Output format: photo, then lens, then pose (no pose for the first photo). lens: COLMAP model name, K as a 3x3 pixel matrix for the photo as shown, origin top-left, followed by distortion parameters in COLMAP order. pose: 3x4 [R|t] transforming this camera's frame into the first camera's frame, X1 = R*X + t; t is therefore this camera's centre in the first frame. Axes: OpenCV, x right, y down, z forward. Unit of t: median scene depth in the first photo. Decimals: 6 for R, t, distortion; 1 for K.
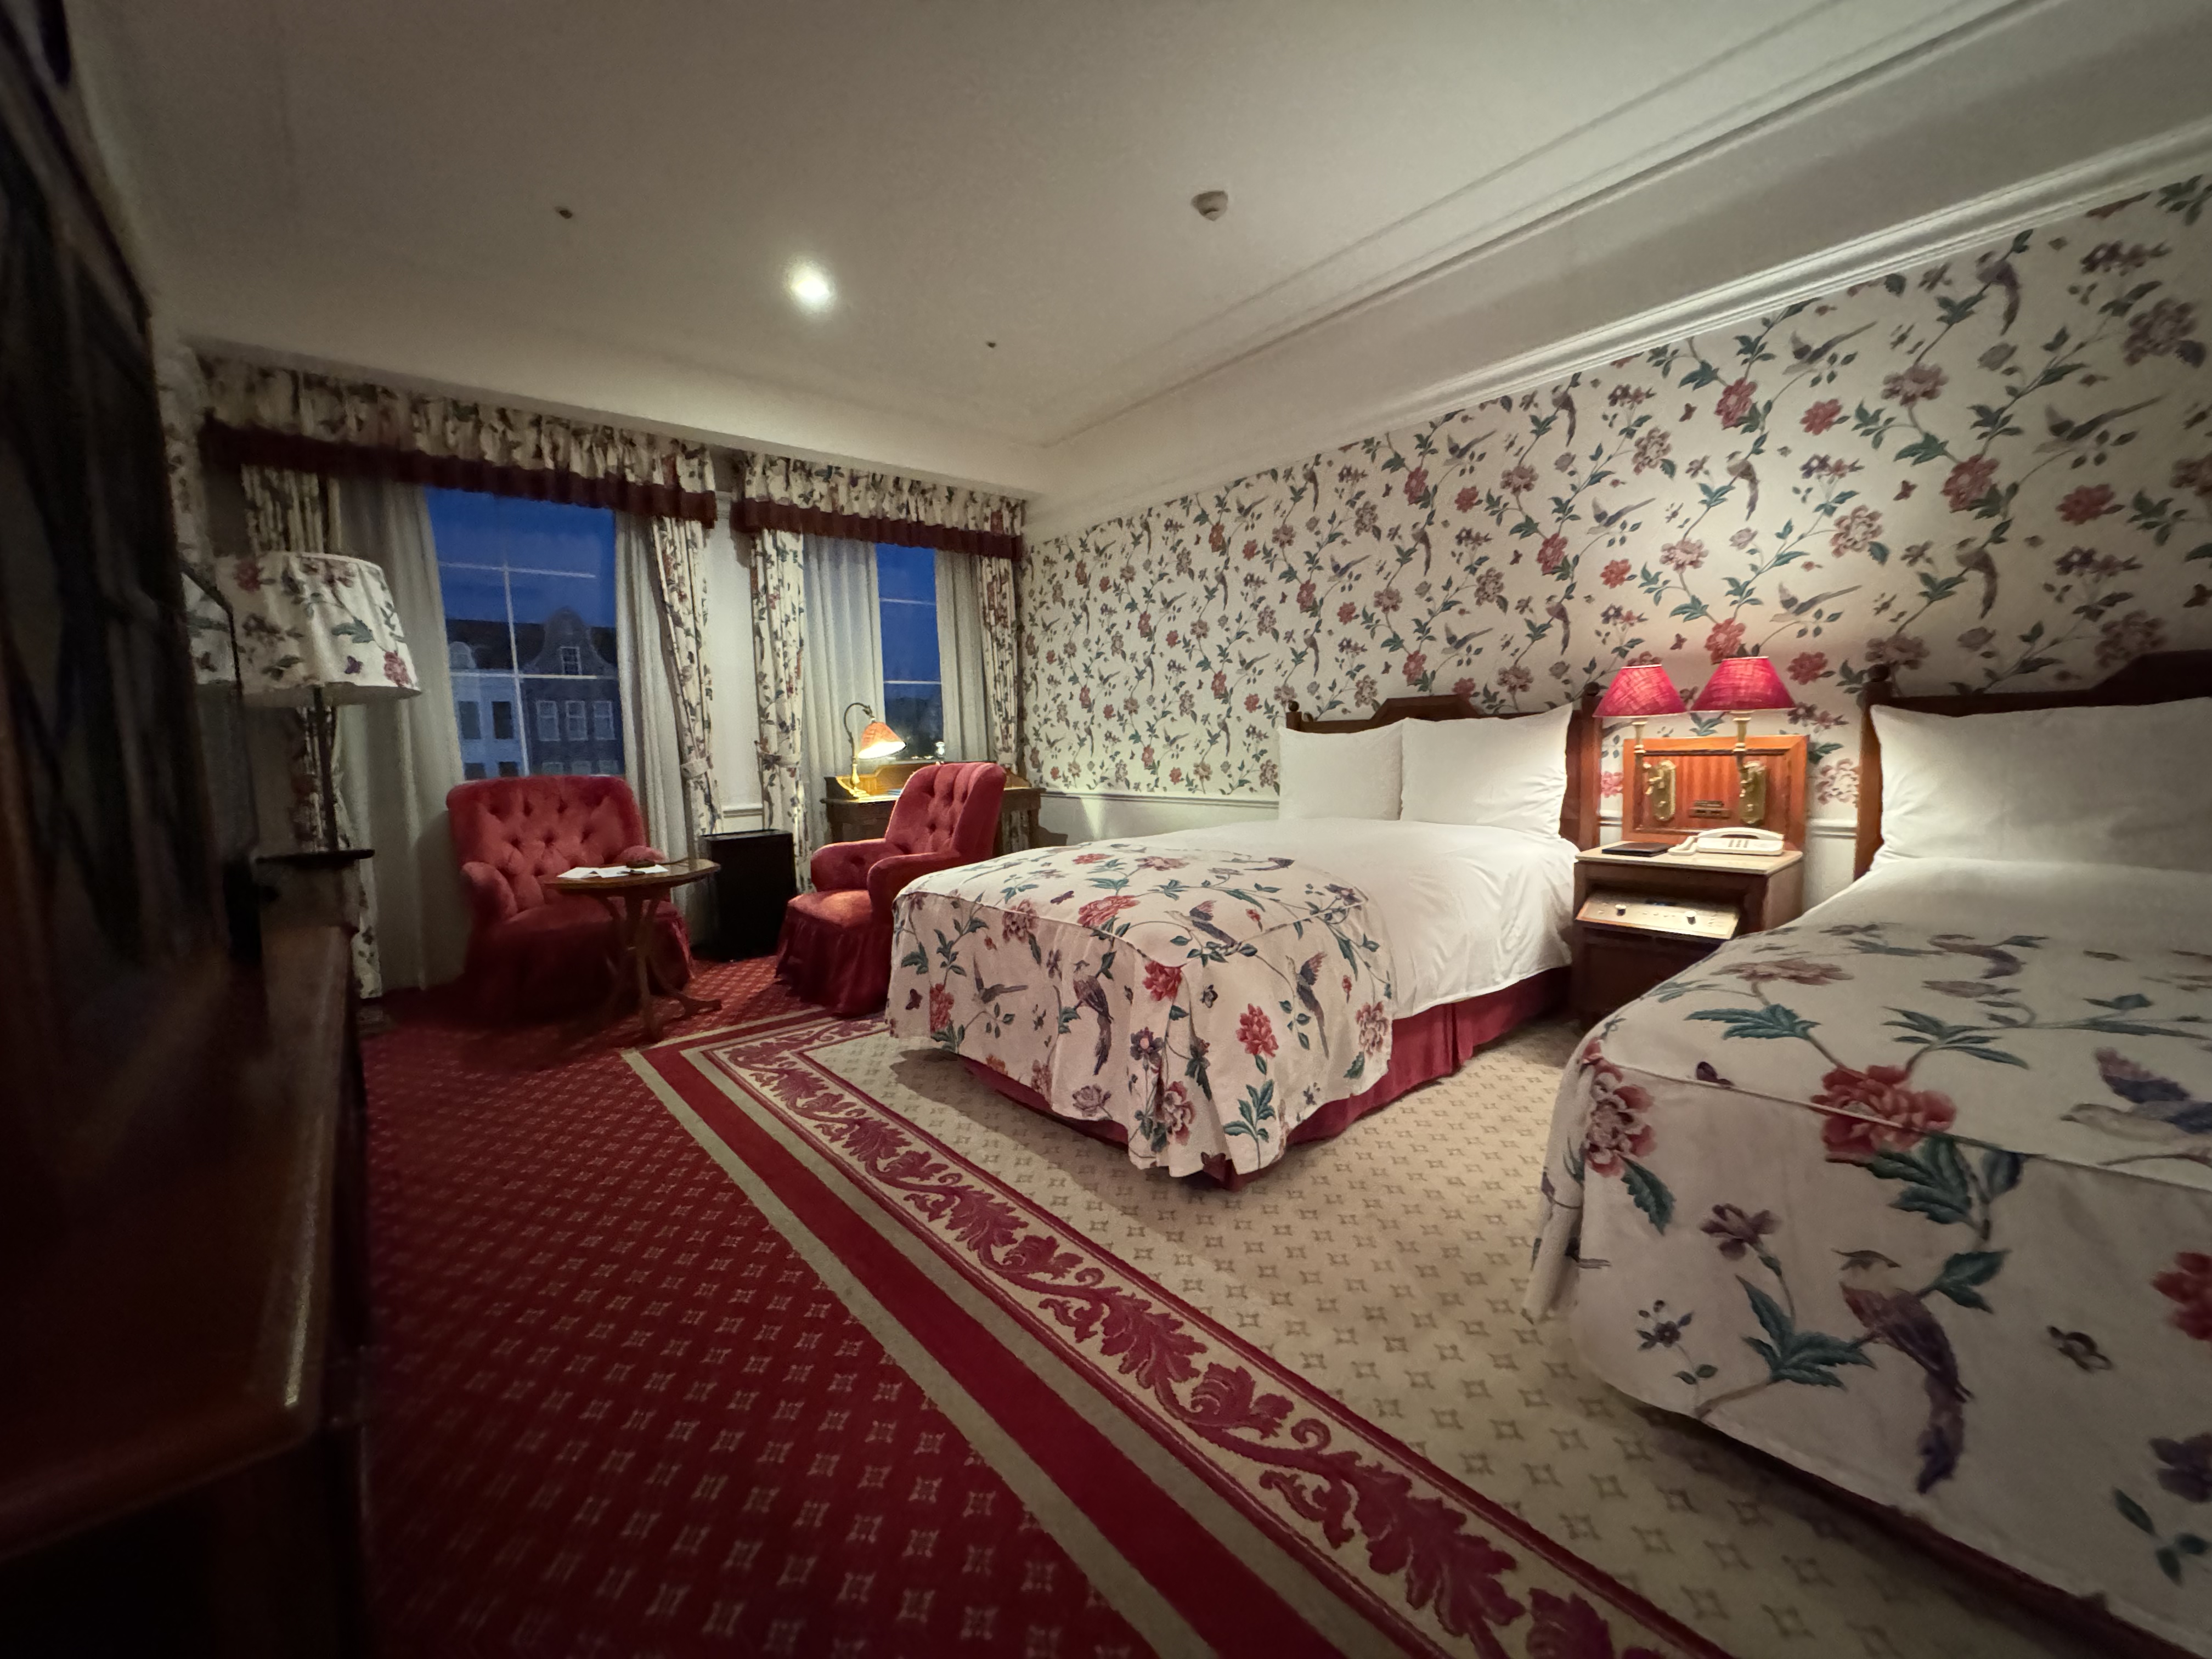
lens RADIAL K [[886.0, 0, 1104.8], [0, 886.0, 830.6], [0, 0, 1]] dist [0.001435, 0.000096]
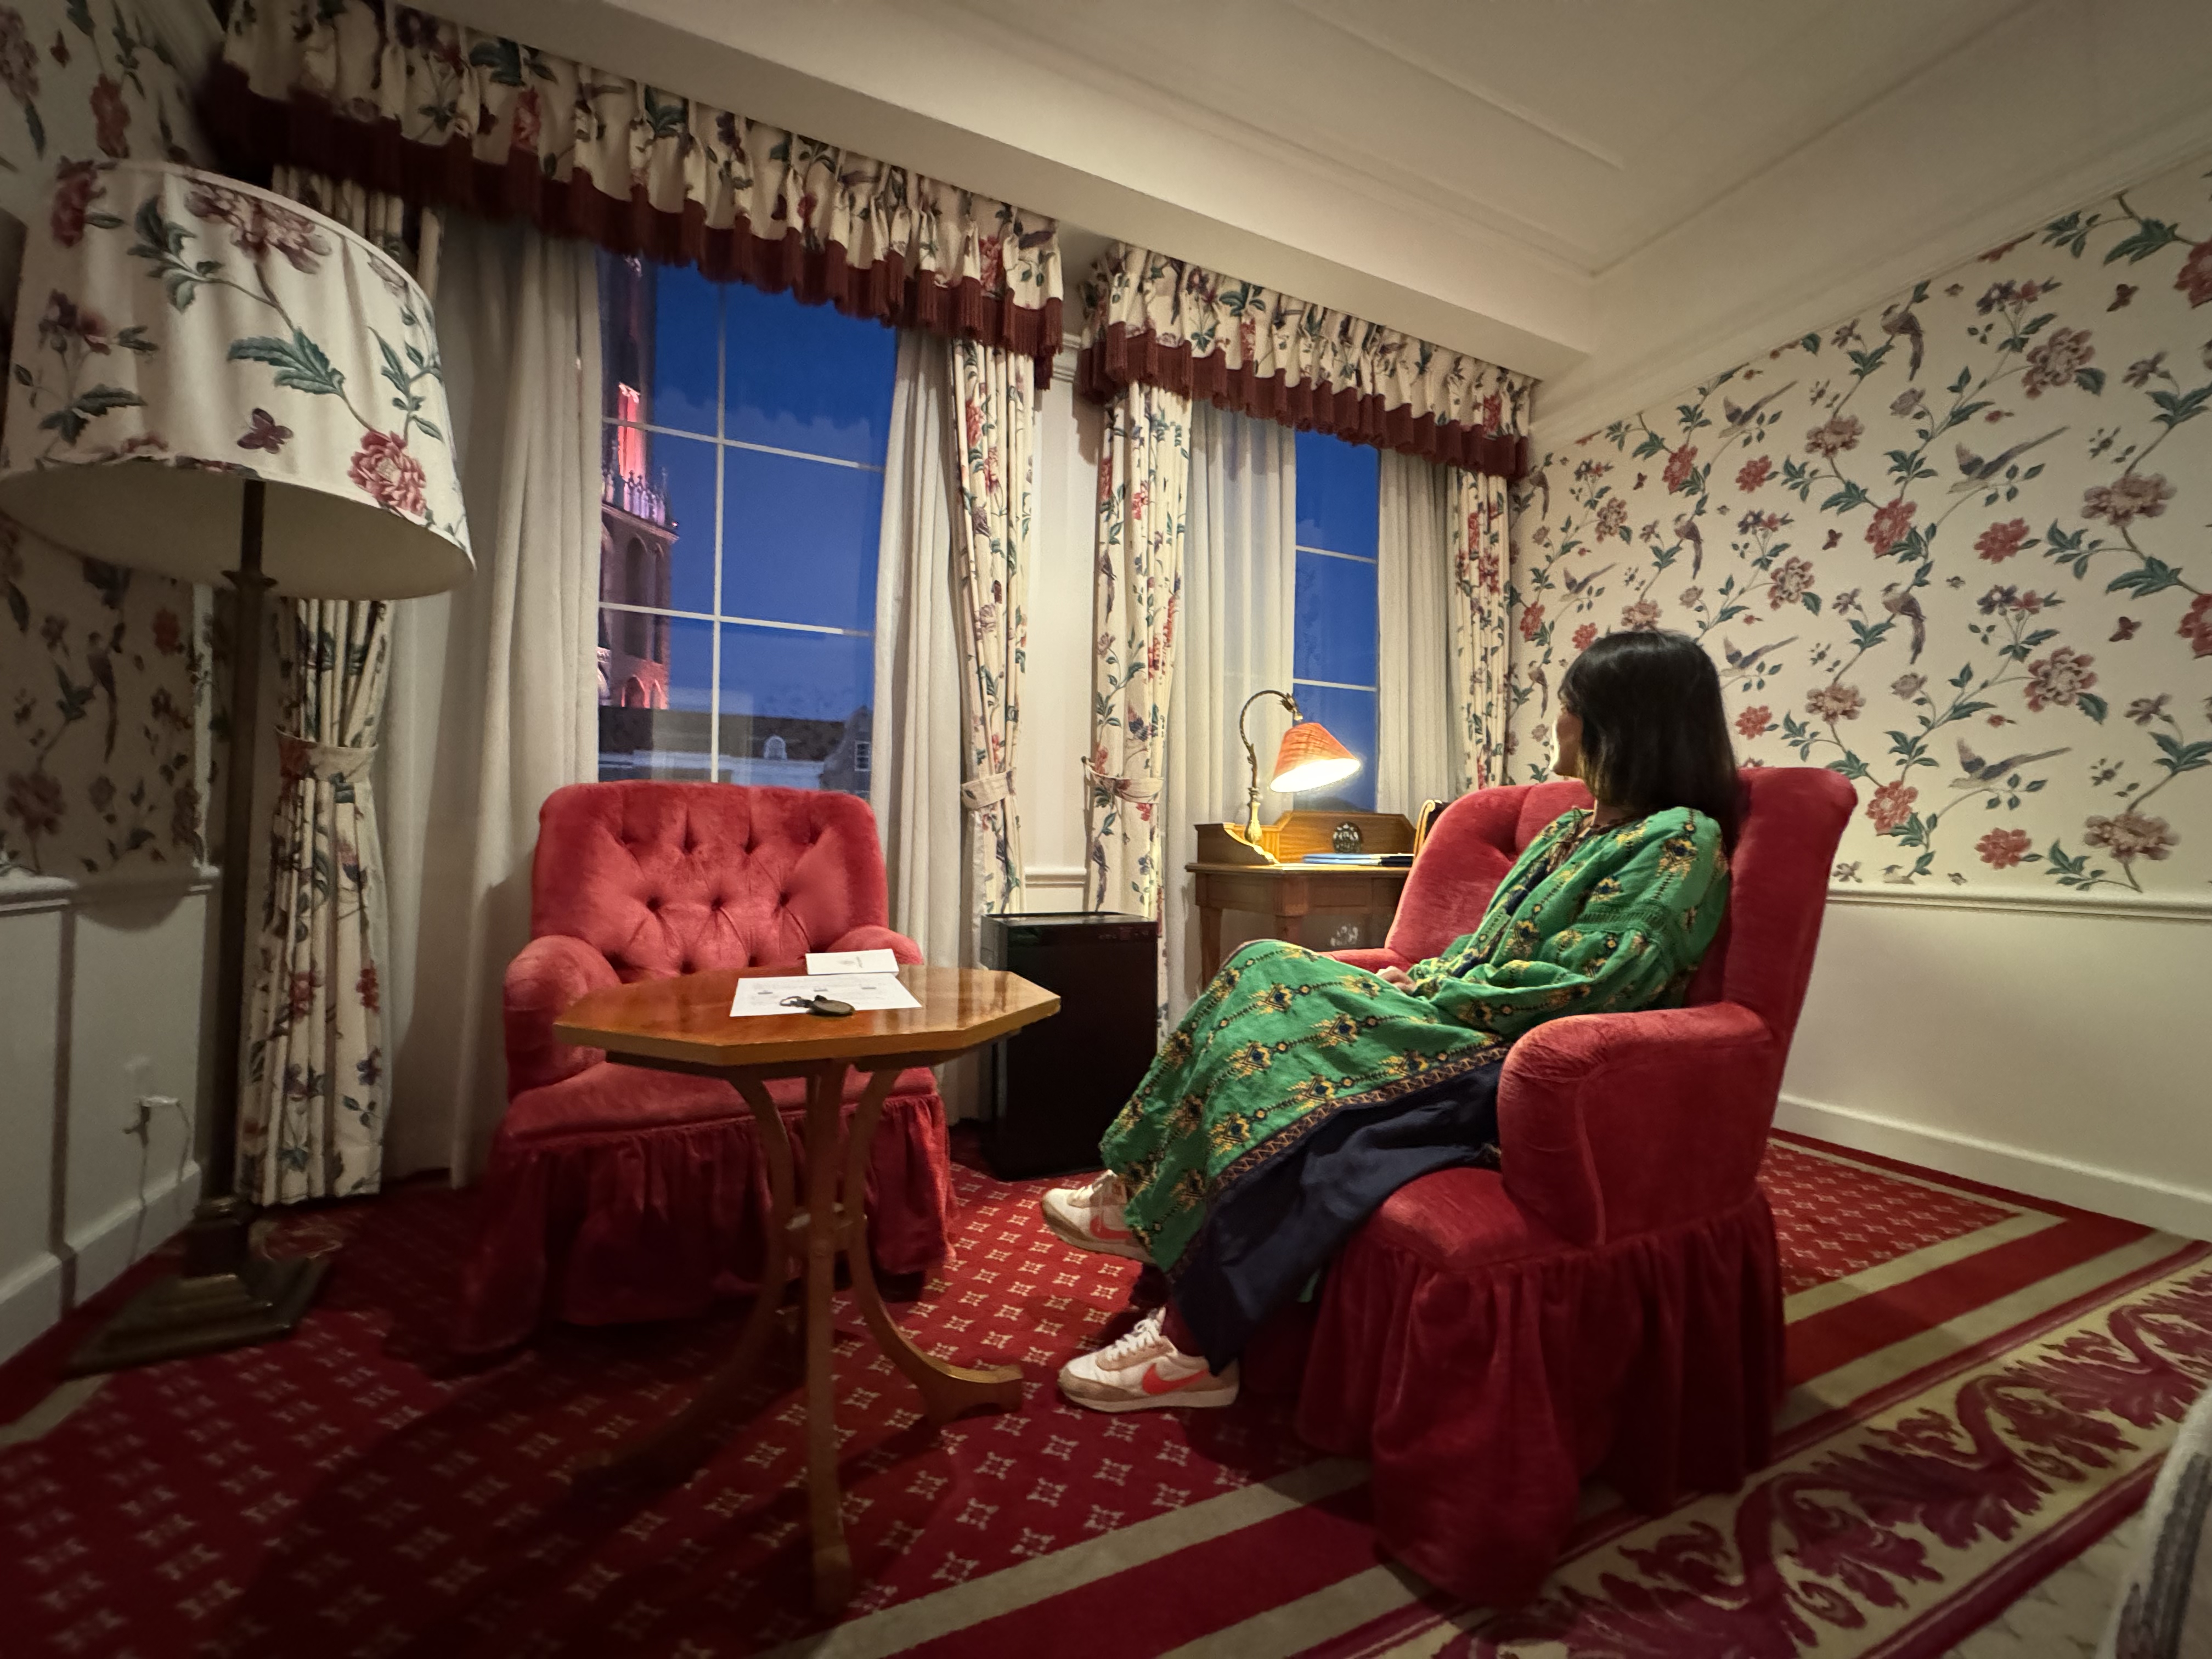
lens RADIAL K [[886.0, 0, 1108.7], [0, 886.0, 827.9], [0, 0, 1]] dist [0.001435, 0.000096]
pose [[0.964109, 0.037708, -0.262814, -0.241749], [-0.070074, 0.990904, -0.114887, 0.009492], [0.256091, 0.129180, 0.957982, 0.493614]]
